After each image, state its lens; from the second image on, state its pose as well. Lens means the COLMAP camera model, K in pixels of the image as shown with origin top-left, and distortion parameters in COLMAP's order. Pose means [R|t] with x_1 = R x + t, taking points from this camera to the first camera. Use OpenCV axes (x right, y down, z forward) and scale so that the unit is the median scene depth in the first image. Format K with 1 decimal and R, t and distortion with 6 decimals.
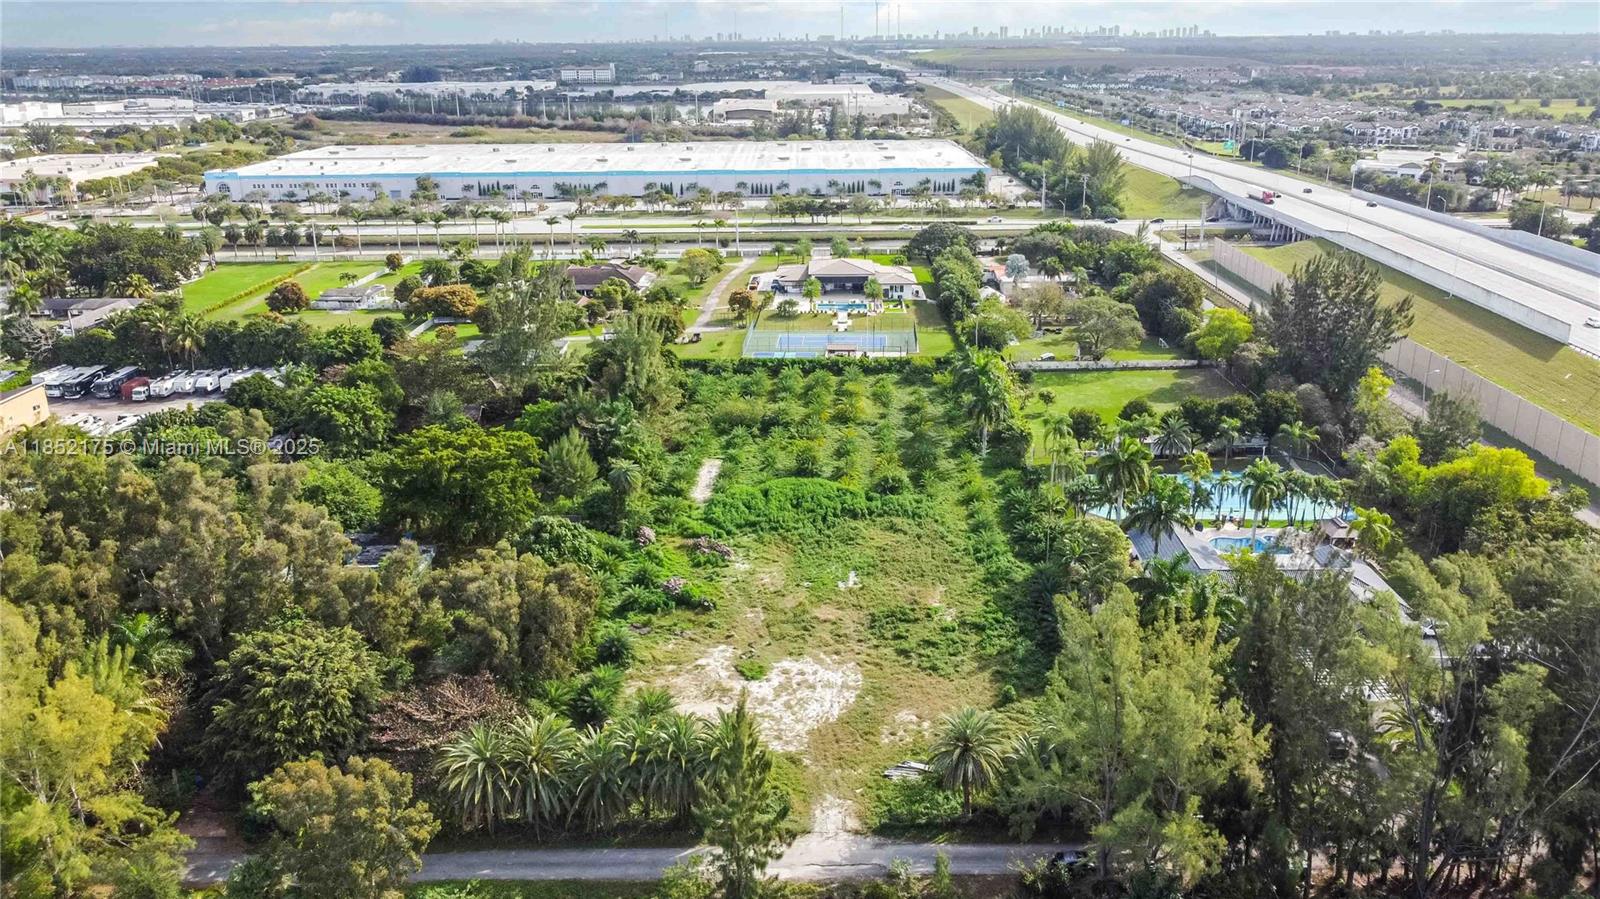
lens RADIAL K [[1206.6, 0, 800.0], [0, 1206.6, 449.5], [0, 0, 1]] dist [0.009511, -0.017431]
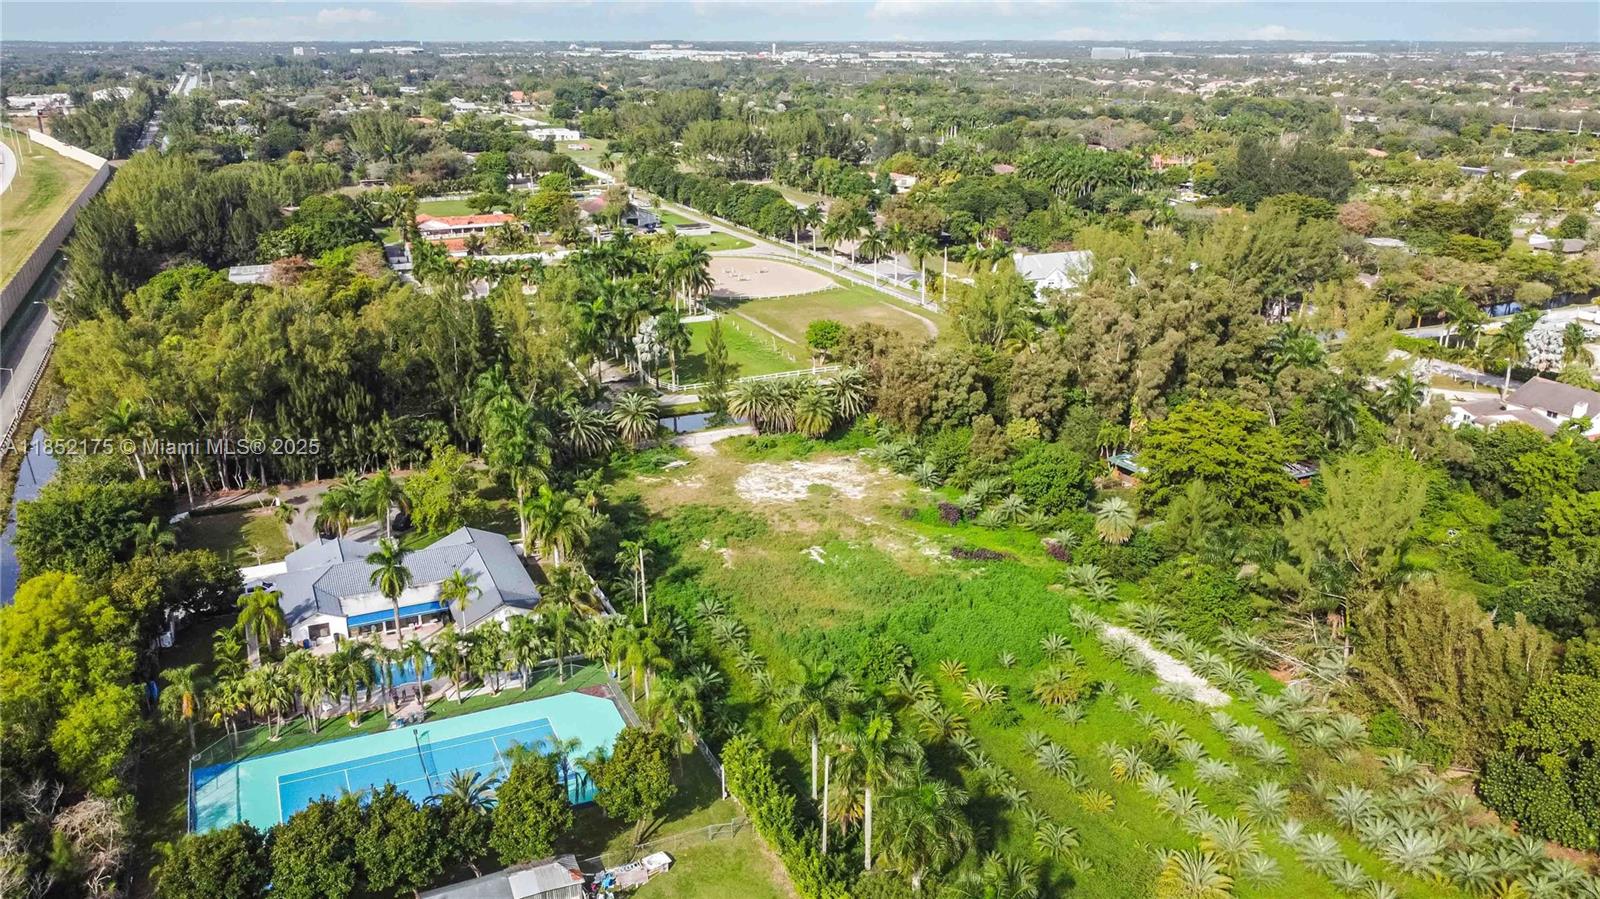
lens RADIAL K [[1230.9, 0, 800.0], [0, 1230.9, 449.5], [0, 0, 1]] dist [0.007261, -0.007190]
pose [[-0.899149, 0.147810, -0.411927, 0.418665], [-0.135764, 0.800597, 0.583620, -0.506003], [0.416052, 0.580686, -0.699788, 1.487266]]
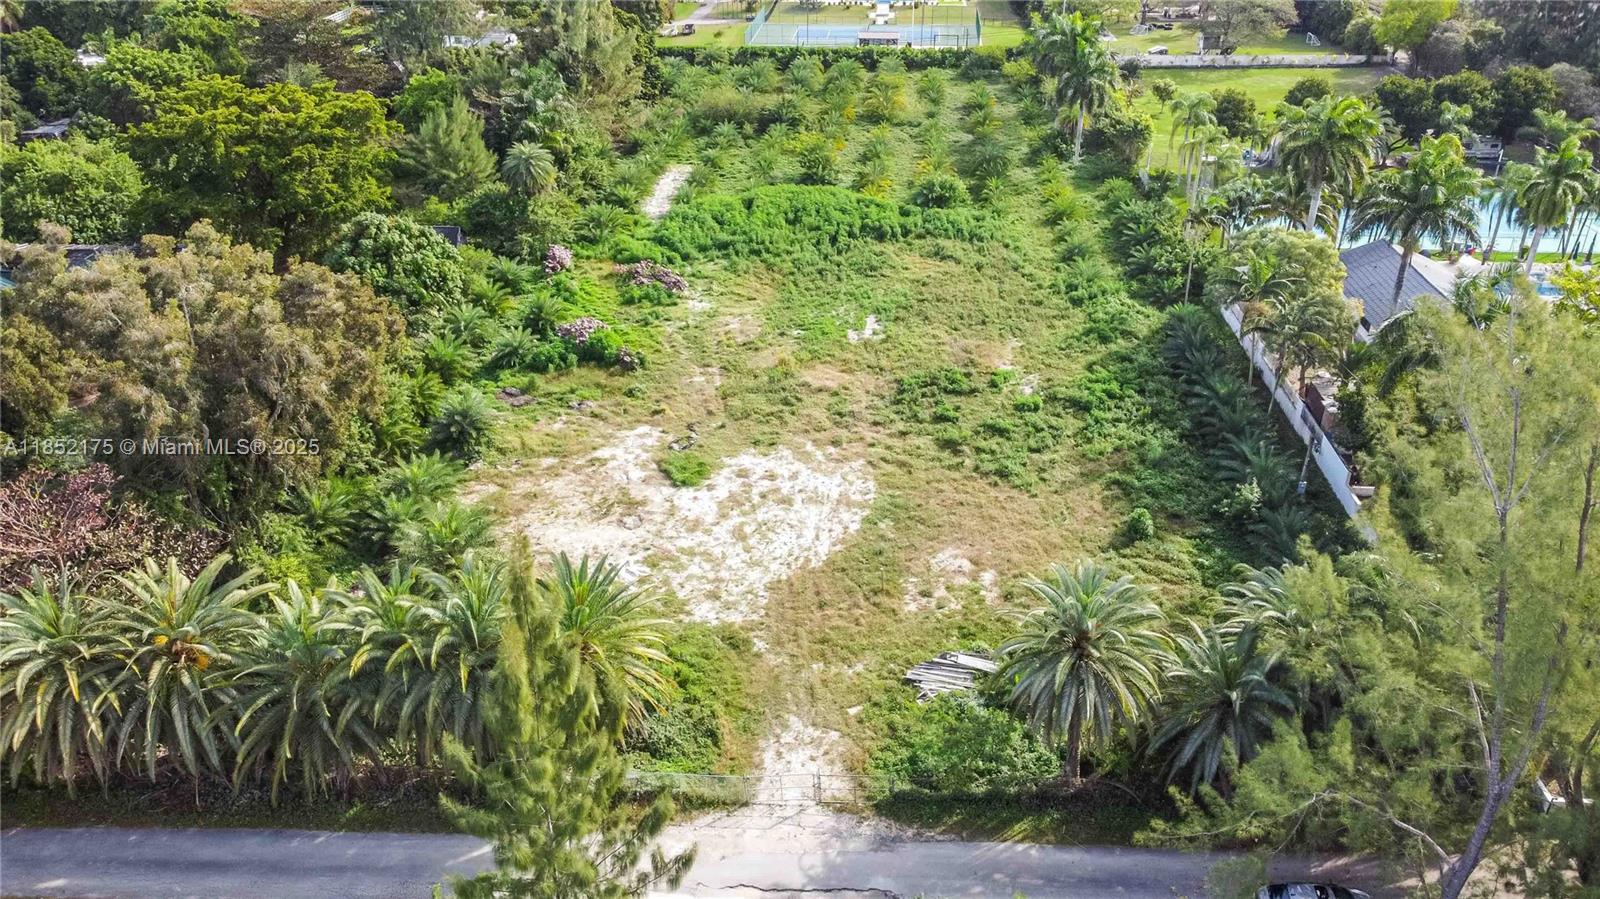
lens RADIAL K [[1206.6, 0, 800.0], [0, 1206.6, 449.5], [0, 0, 1]] dist [0.009511, -0.017431]
pose [[0.999157, 0.021546, -0.034936, 0.026815], [-0.015119, 0.984491, 0.174784, 0.055034], [0.038160, -0.174108, 0.983987, 0.334653]]
